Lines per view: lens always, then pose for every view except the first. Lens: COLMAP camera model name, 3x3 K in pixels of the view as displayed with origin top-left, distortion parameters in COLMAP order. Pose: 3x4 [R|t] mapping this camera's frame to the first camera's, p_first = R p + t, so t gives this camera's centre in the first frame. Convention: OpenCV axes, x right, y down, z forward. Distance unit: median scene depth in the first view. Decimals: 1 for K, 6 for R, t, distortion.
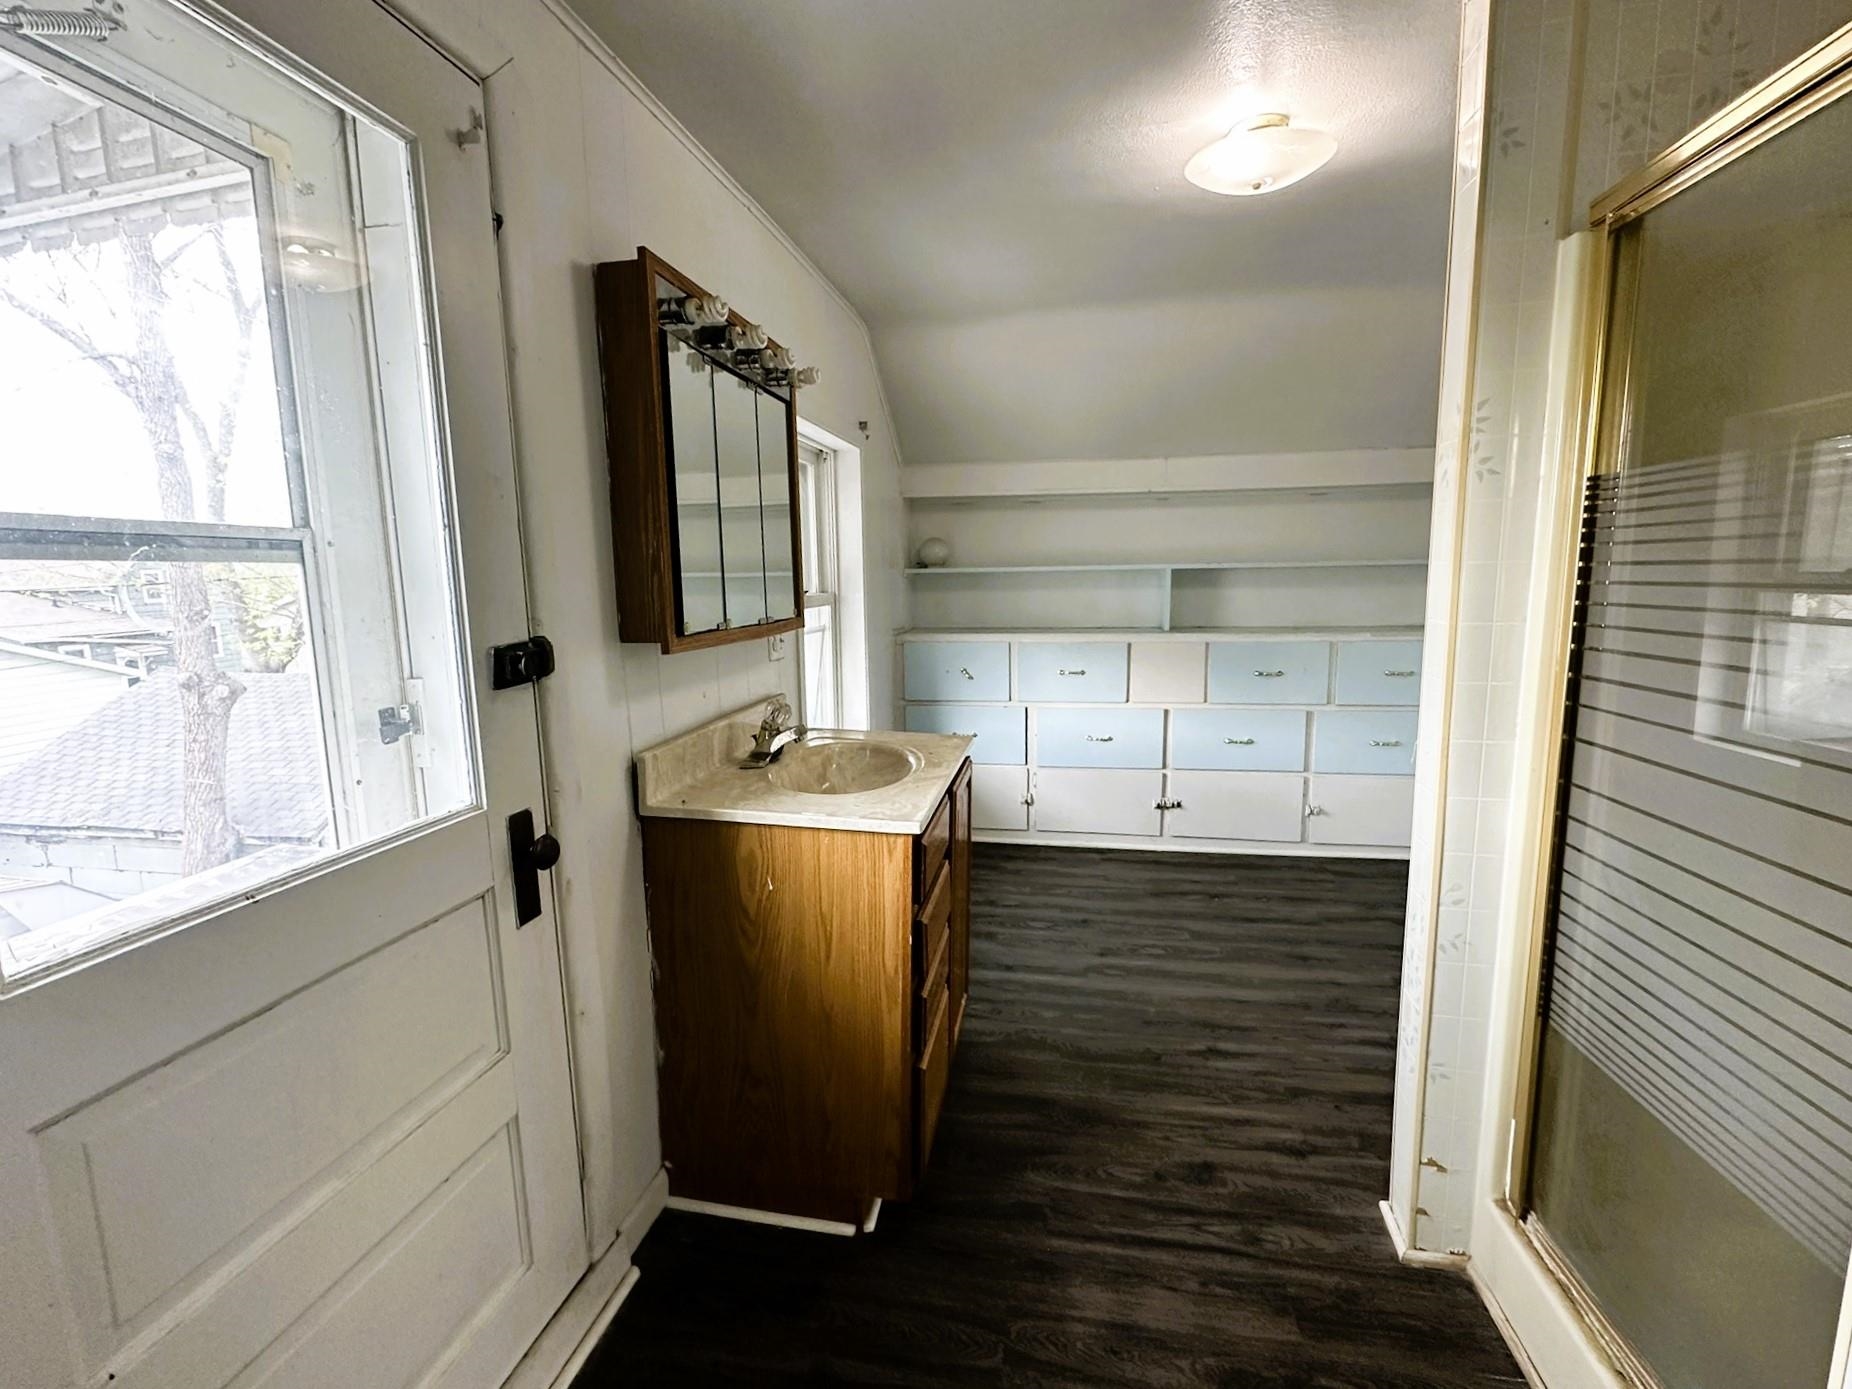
lens RADIAL K [[755.1, 0, 919.9], [0, 755.1, 686.0], [0, 0, 1]] dist [-0.001725, 0.000113]
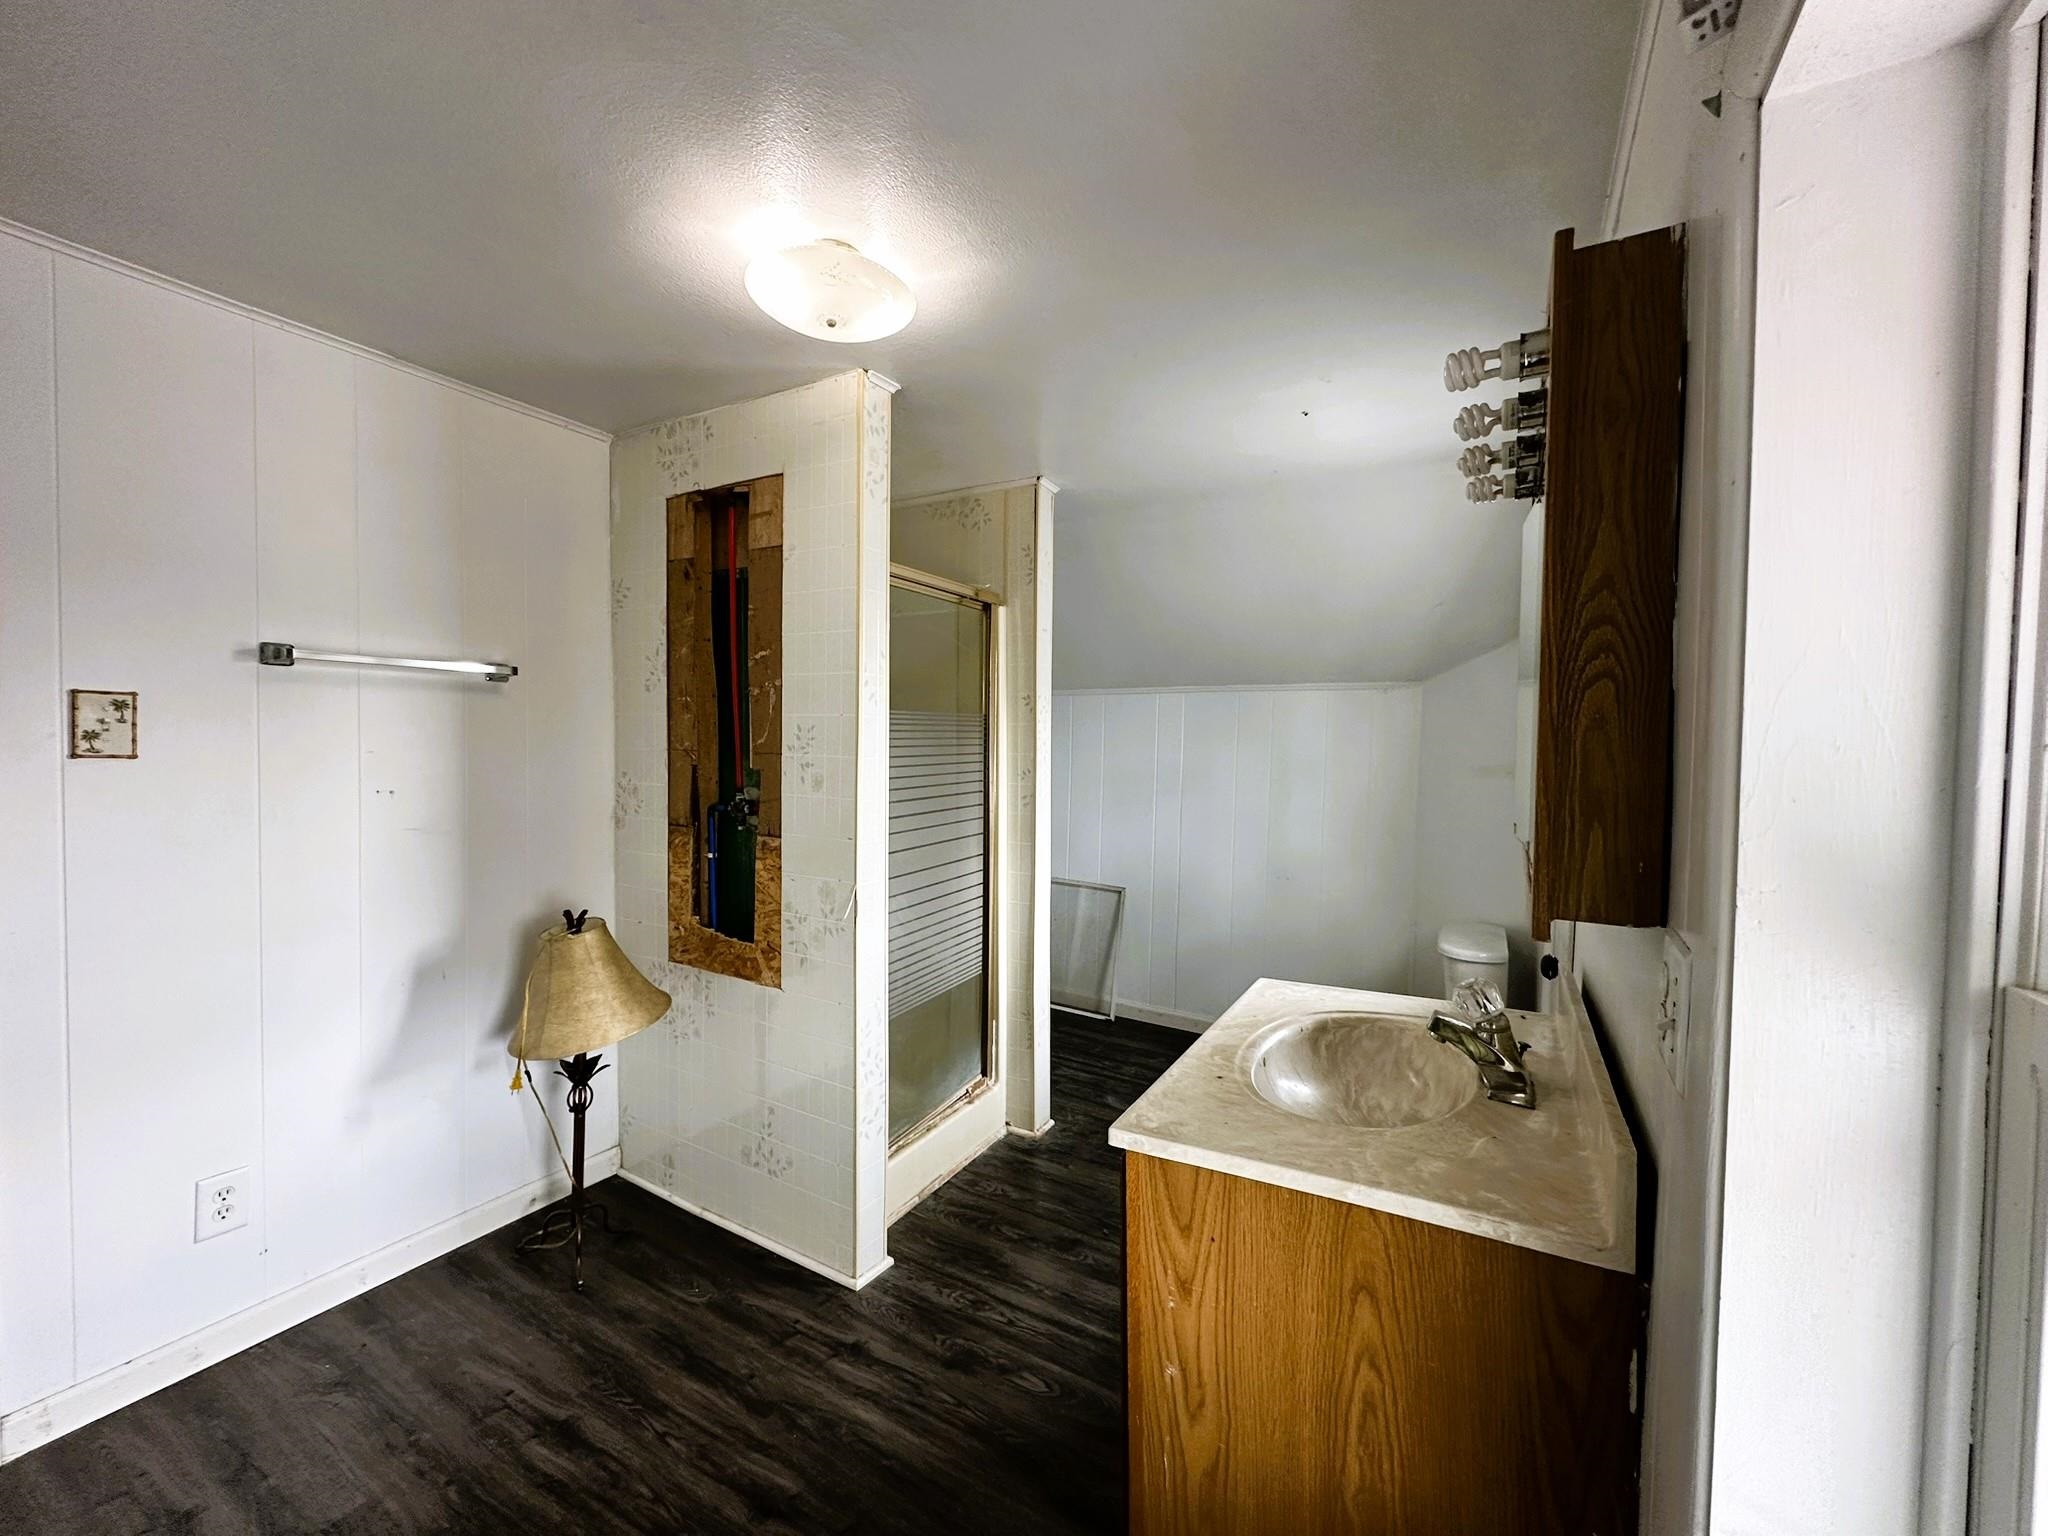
lens RADIAL K [[835.0, 0, 1020.3], [0, 835.0, 761.9], [0, 0, 1]] dist [-0.001725, 0.000113]
pose [[-0.948317, -0.005847, 0.317270, -0.048542], [0.046702, 0.986371, 0.157771, -0.316792], [-0.313869, 0.164434, -0.935119, 1.907892]]
